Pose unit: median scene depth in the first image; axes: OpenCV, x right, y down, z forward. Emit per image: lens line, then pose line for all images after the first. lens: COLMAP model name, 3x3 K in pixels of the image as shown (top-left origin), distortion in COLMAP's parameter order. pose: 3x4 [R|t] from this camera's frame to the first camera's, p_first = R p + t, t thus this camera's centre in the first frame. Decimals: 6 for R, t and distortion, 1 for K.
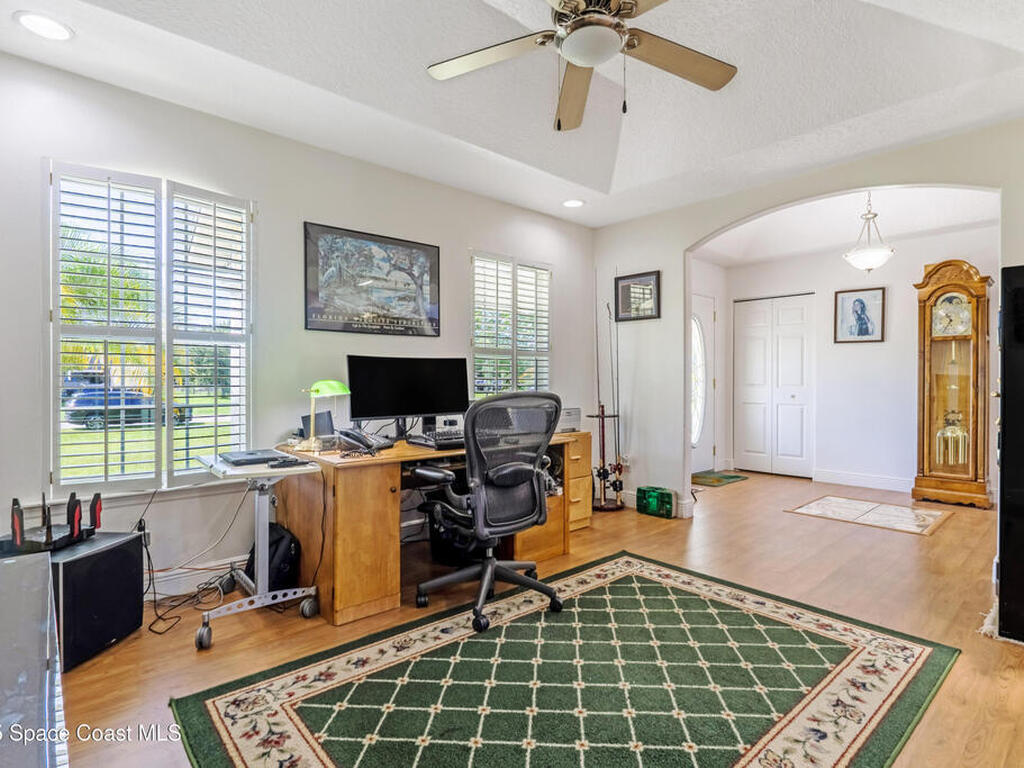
lens RADIAL K [[538.1, 0, 512.2], [0, 538.1, 384.7], [0, 0, 1]] dist [-0.003799, -0.000666]
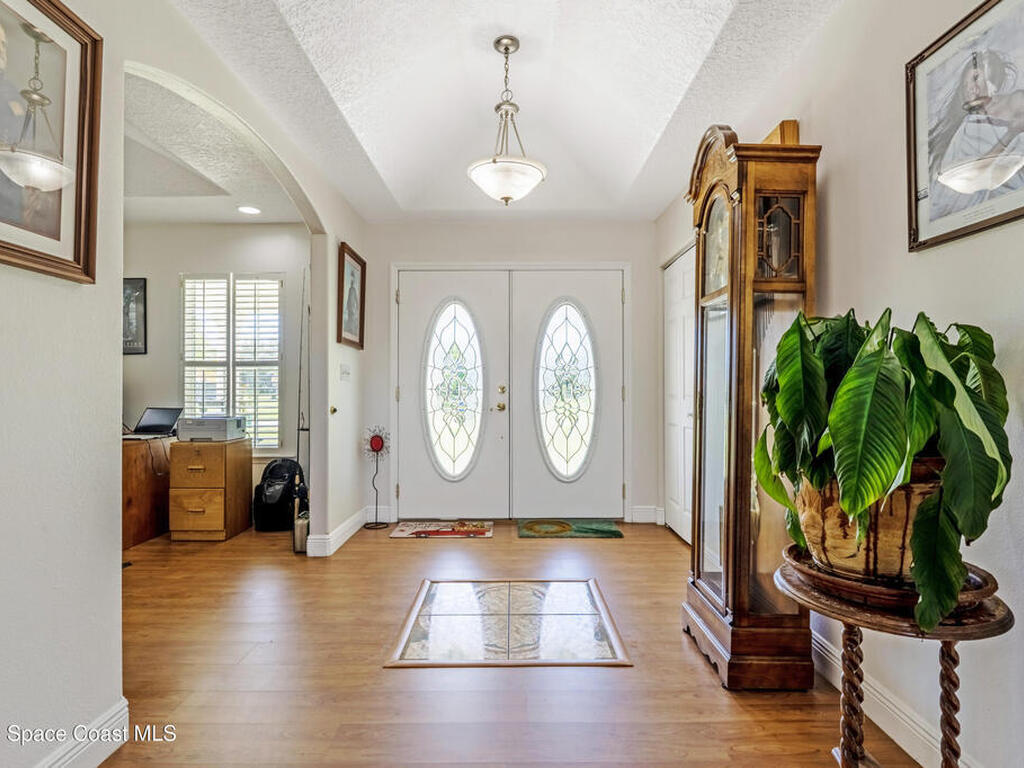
lens RADIAL K [[538.1, 0, 515.4], [0, 538.1, 391.6], [0, 0, 1]] dist [-0.003799, -0.000666]
pose [[0.735884, -0.001289, -0.677107, 0.979879], [-0.002370, 0.999987, -0.004480, -0.001442], [0.677104, 0.004902, 0.735871, 0.524802]]
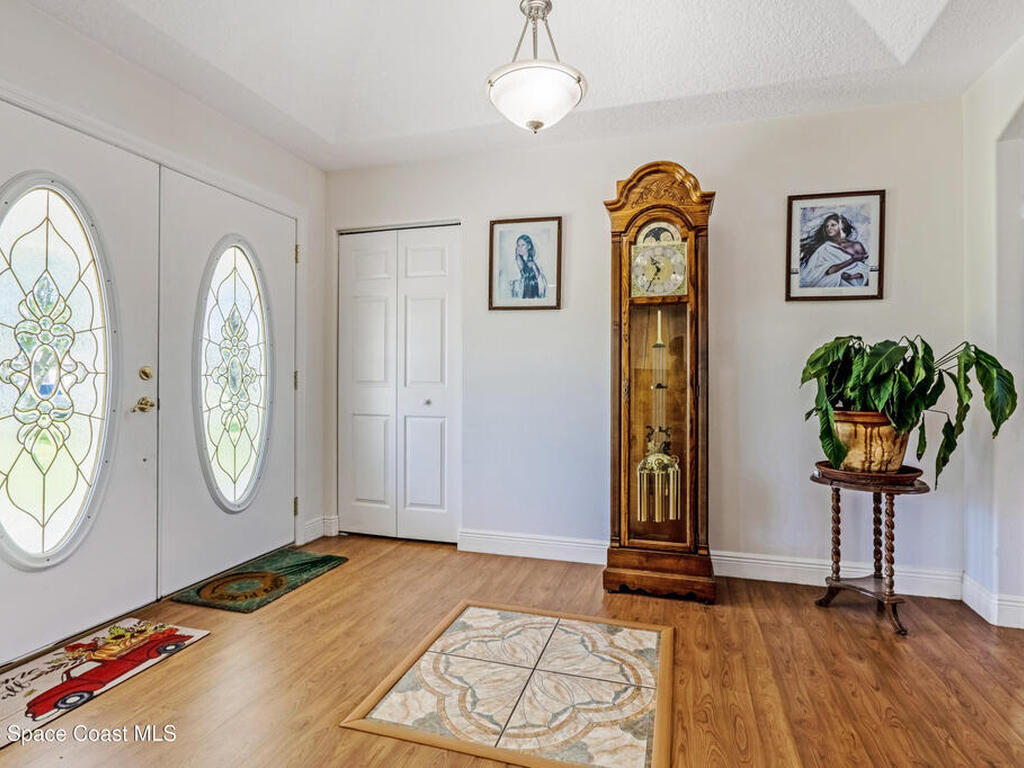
lens RADIAL K [[538.1, 0, 517.4], [0, 538.1, 382.8], [0, 0, 1]] dist [-0.003799, -0.000666]
pose [[0.861649, -0.004537, 0.507484, 0.388576], [0.001001, 0.999973, 0.007241, -0.003576], [-0.507503, -0.005732, 0.861631, 0.568598]]
